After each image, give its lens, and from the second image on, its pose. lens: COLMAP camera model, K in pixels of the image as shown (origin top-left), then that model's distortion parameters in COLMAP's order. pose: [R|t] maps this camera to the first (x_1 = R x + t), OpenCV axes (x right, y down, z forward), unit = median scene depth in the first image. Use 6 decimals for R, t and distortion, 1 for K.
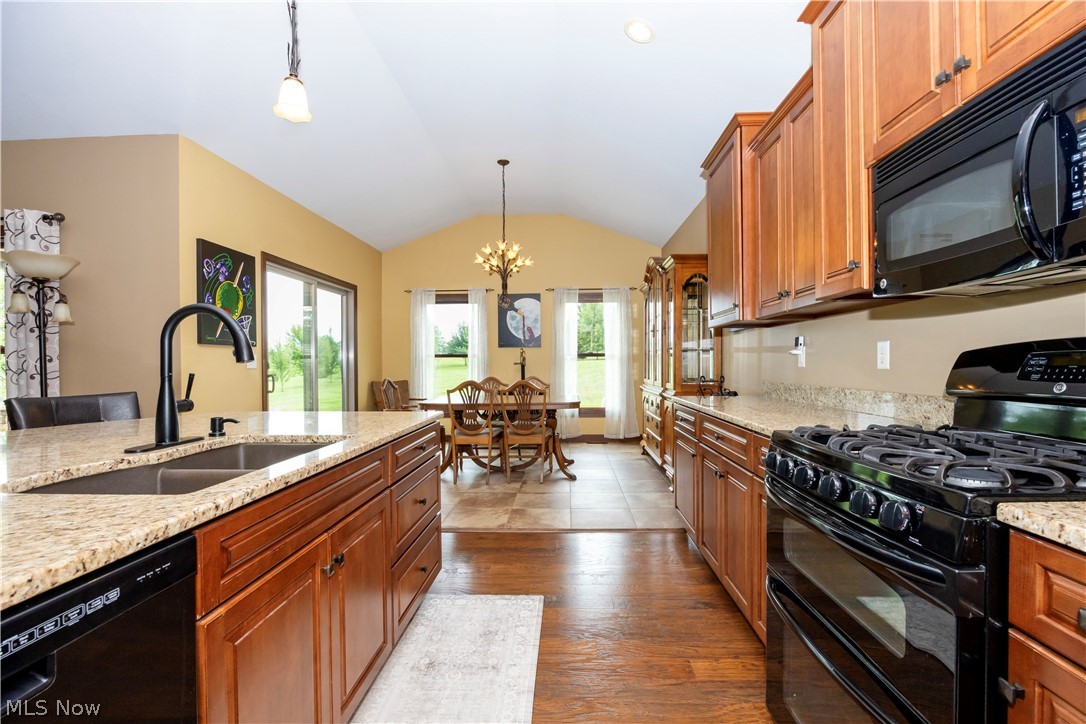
lens RADIAL K [[485.0, 0, 548.7], [0, 485.0, 362.7], [0, 0, 1]] dist [-0.002097, -0.000140]
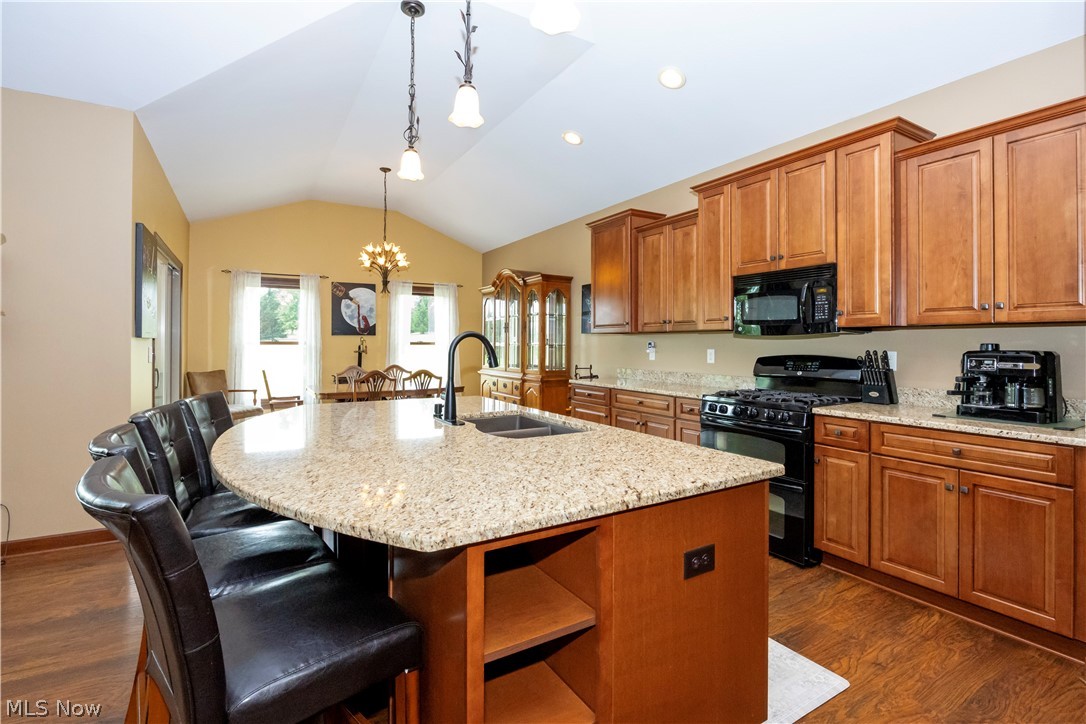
lens RADIAL K [[509.1, 0, 544.9], [0, 509.1, 339.6], [0, 0, 1]] dist [-0.014465, 0.000345]
pose [[0.840815, 0.013310, 0.541159, -0.417640], [-0.009671, 0.999907, -0.009568, -0.023284], [-0.541236, 0.002811, 0.840866, -0.160558]]
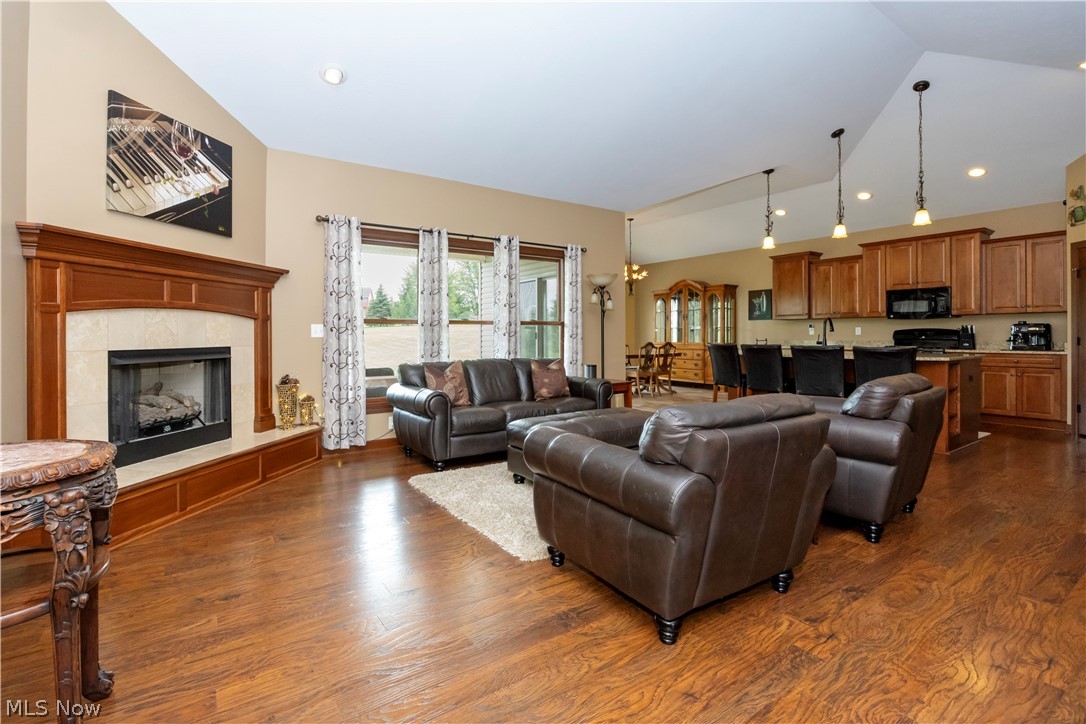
lens RADIAL K [[487.8, 0, 545.1], [0, 487.8, 333.9], [0, 0, 1]] dist [-0.001961, -0.000018]
pose [[0.811023, 0.007428, 0.584967, -1.412201], [-0.005422, 0.999972, -0.005180, 0.015079], [-0.584989, 0.001029, 0.811040, -0.262940]]
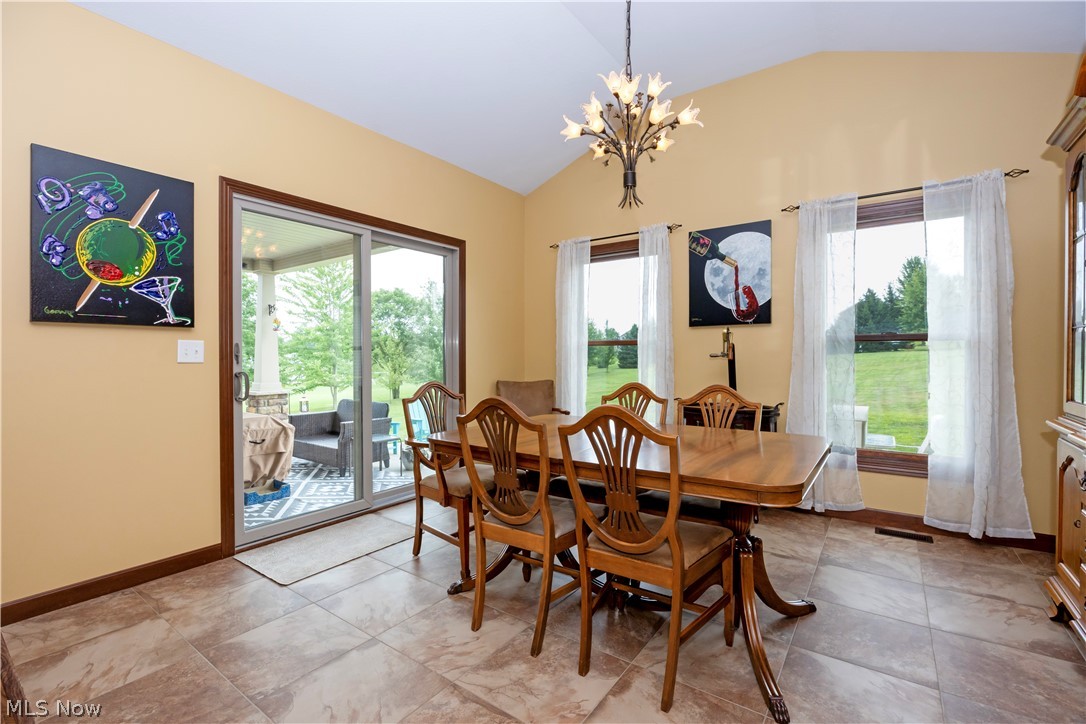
lens RADIAL K [[483.0, 0, 541.0], [0, 483.0, 358.6], [0, 0, 1]] dist [-0.013822, 0.000012]
pose [[0.832426, 0.007881, -0.554080, 0.088077], [-0.002519, 0.999942, 0.010439, -0.000412], [0.554131, -0.007294, 0.832398, 0.609169]]
